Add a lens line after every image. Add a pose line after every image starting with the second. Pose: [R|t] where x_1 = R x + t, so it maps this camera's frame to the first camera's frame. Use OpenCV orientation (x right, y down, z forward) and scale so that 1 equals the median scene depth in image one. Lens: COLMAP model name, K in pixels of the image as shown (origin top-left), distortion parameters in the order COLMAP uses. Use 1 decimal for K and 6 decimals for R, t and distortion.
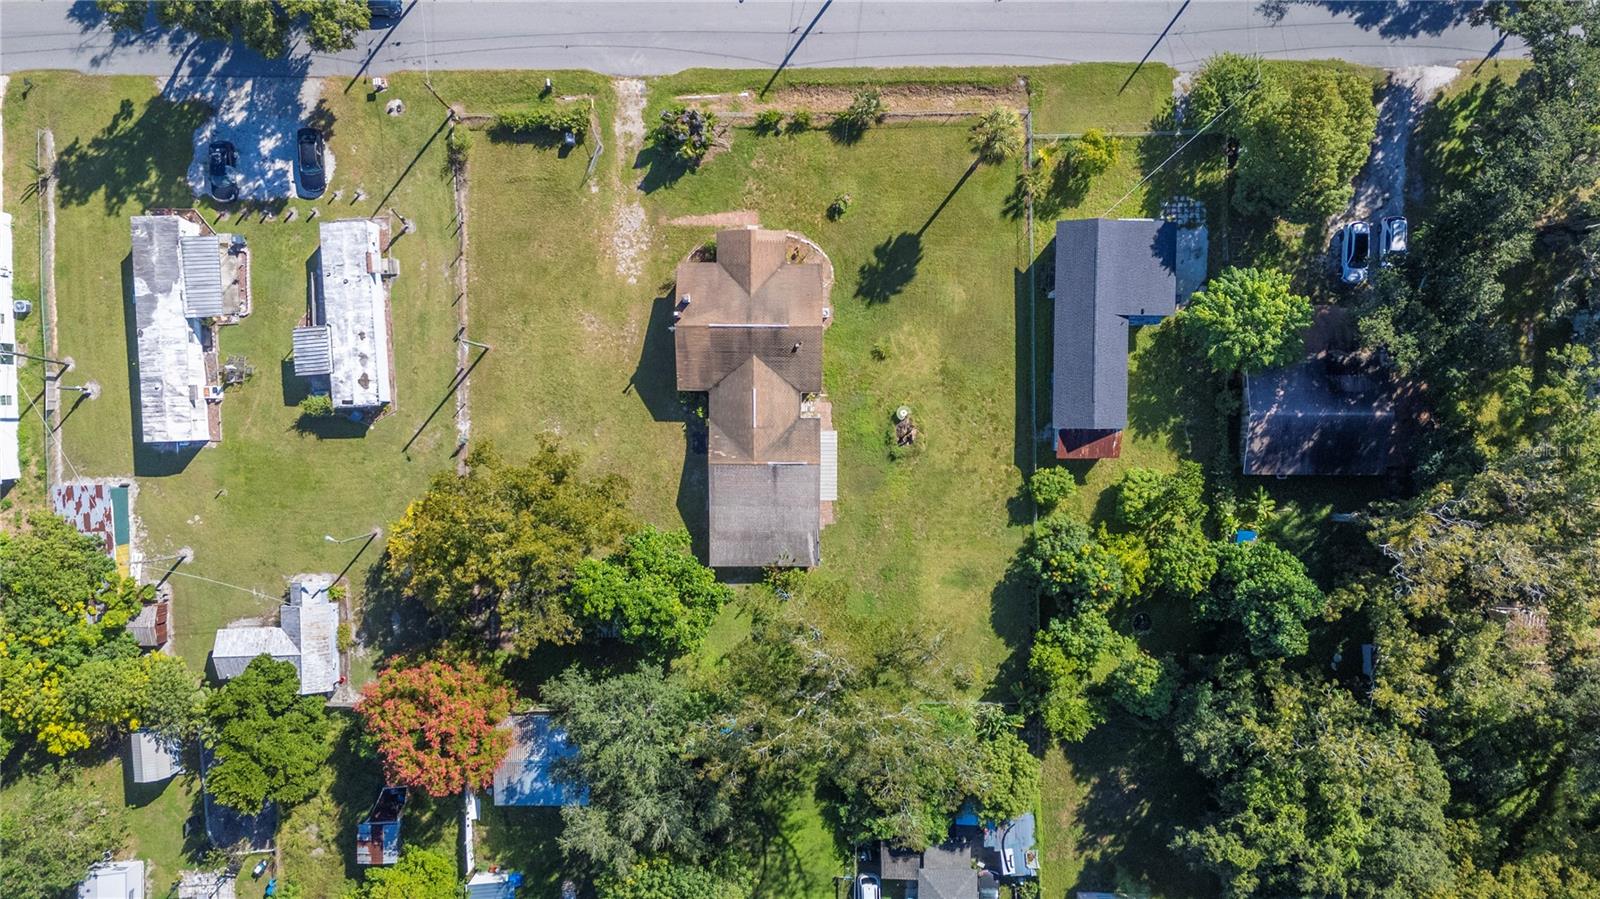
lens RADIAL K [[1156.9, 0, 789.9], [0, 1156.9, 475.7], [0, 0, 1]] dist [0.038411, -0.006030]
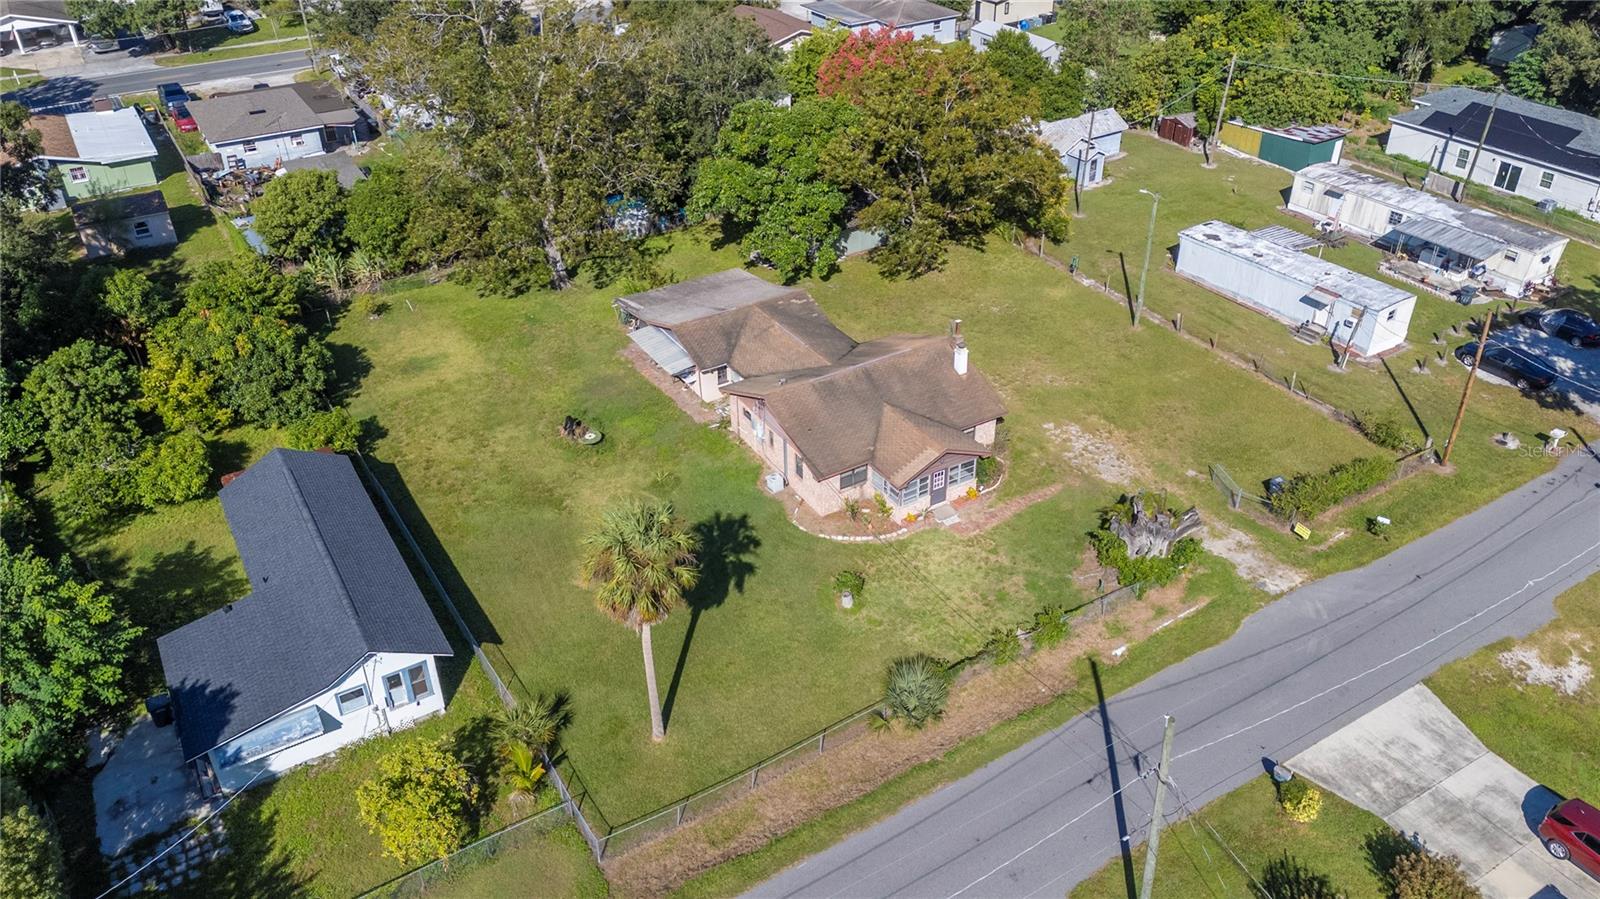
lens RADIAL K [[1156.9, 0, 789.9], [0, 1156.9, 475.7], [0, 0, 1]] dist [0.038411, -0.006030]
pose [[-0.856399, 0.300988, -0.419507, 0.279598], [-0.515981, -0.528090, 0.674451, -0.557493], [-0.018535, 0.794057, 0.607560, 0.624329]]
